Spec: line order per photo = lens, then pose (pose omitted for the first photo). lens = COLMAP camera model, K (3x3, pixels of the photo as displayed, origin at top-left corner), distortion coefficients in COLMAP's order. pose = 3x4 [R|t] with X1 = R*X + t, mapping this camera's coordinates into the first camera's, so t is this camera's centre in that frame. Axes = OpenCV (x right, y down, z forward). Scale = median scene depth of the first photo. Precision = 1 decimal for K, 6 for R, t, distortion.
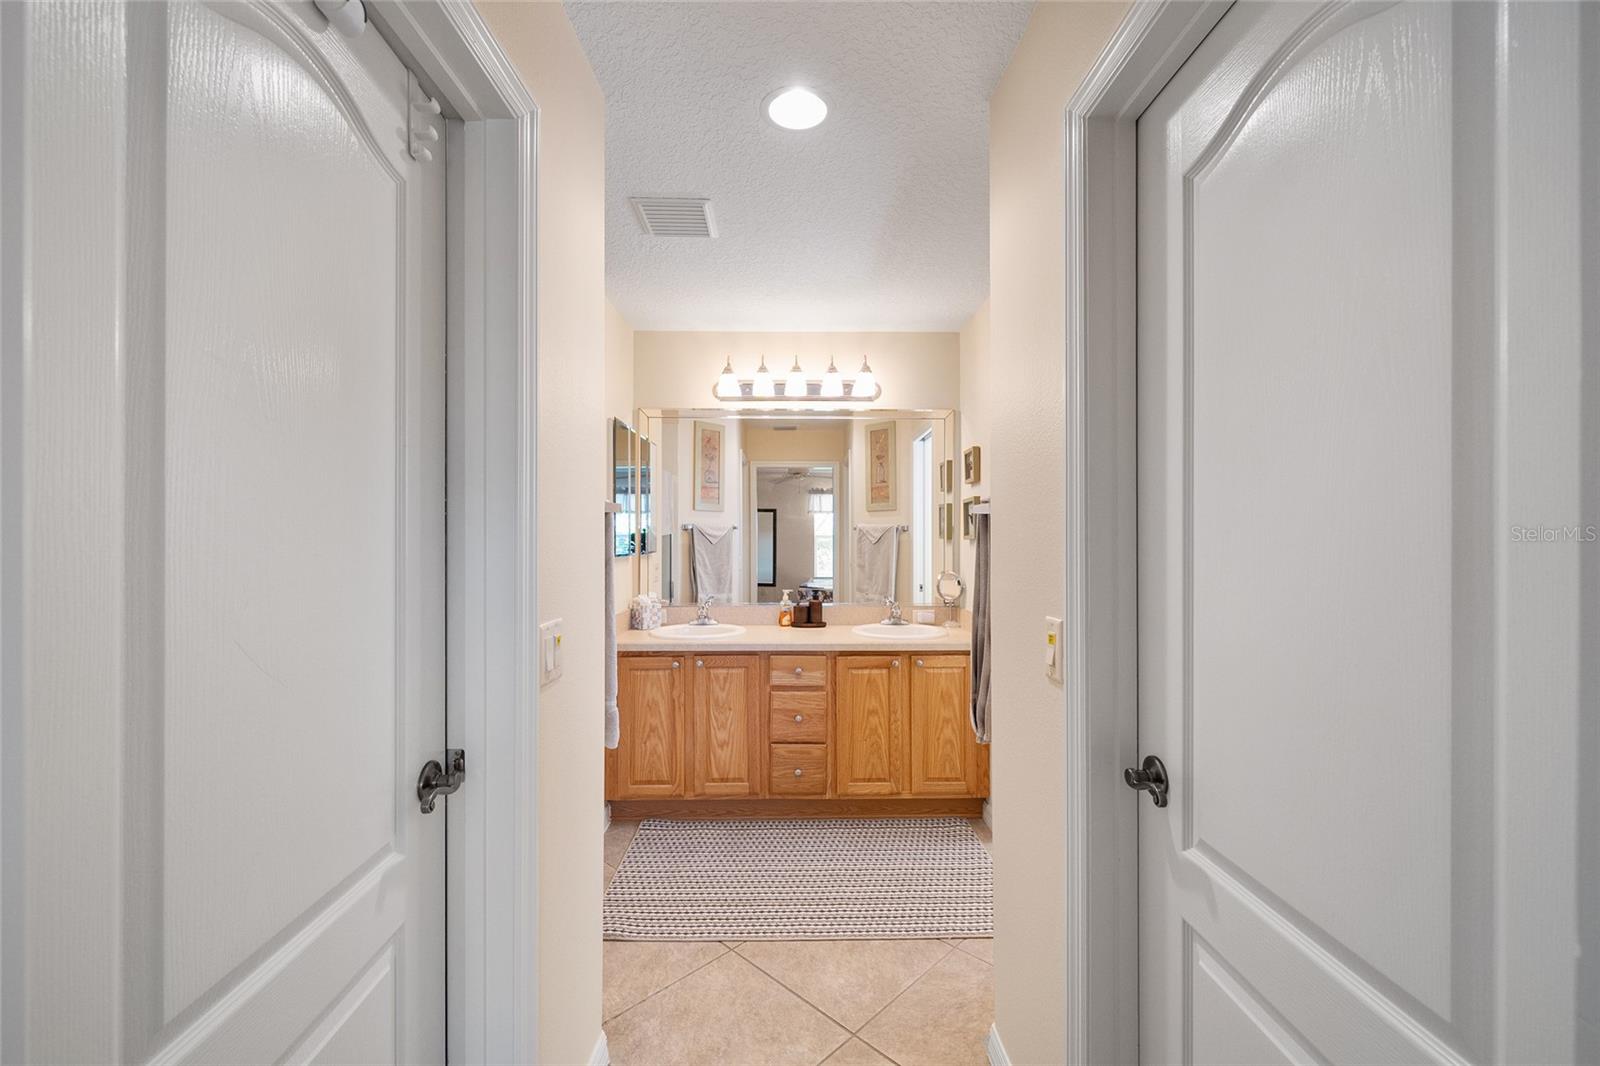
lens RADIAL K [[665.9, 0, 801.3], [0, 665.9, 535.1], [0, 0, 1]] dist [-0.000295, 0.000271]
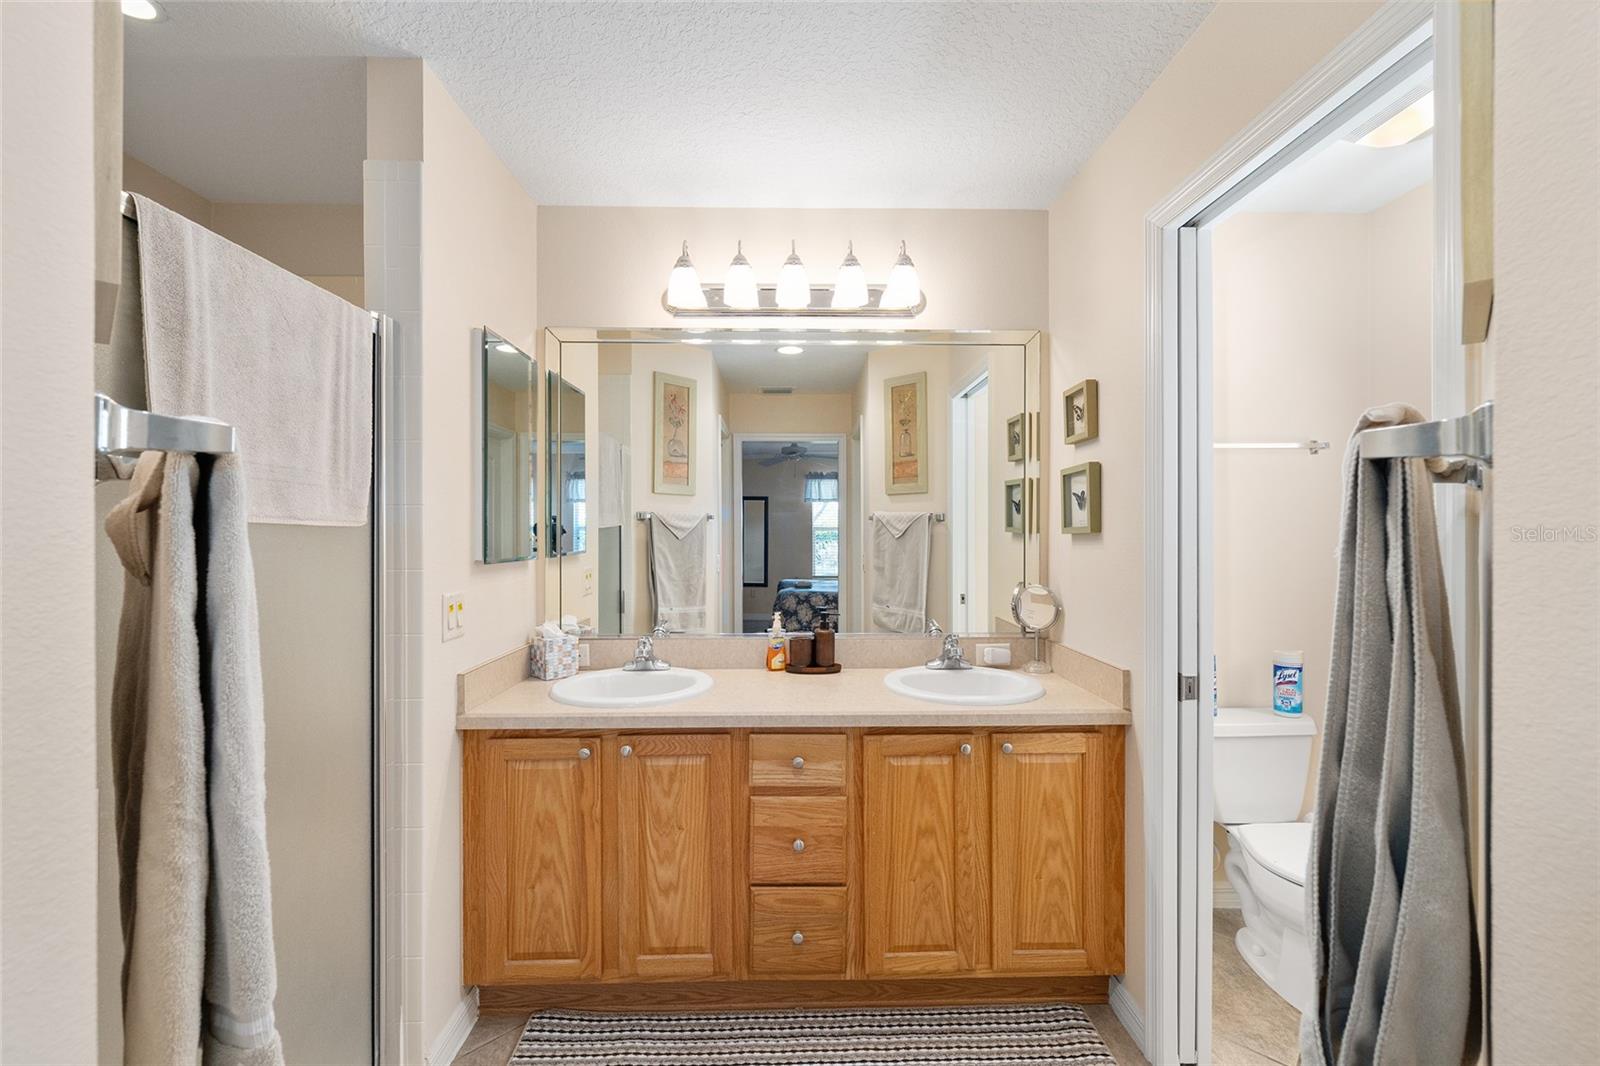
lens RADIAL K [[665.9, 0, 798.7], [0, 665.9, 529.3], [0, 0, 1]] dist [-0.000295, 0.000271]
pose [[0.999993, -0.001417, 0.003596, -0.005216], [0.001403, 0.999991, 0.003904, -0.000312], [-0.003602, -0.003899, 0.999986, 0.382607]]
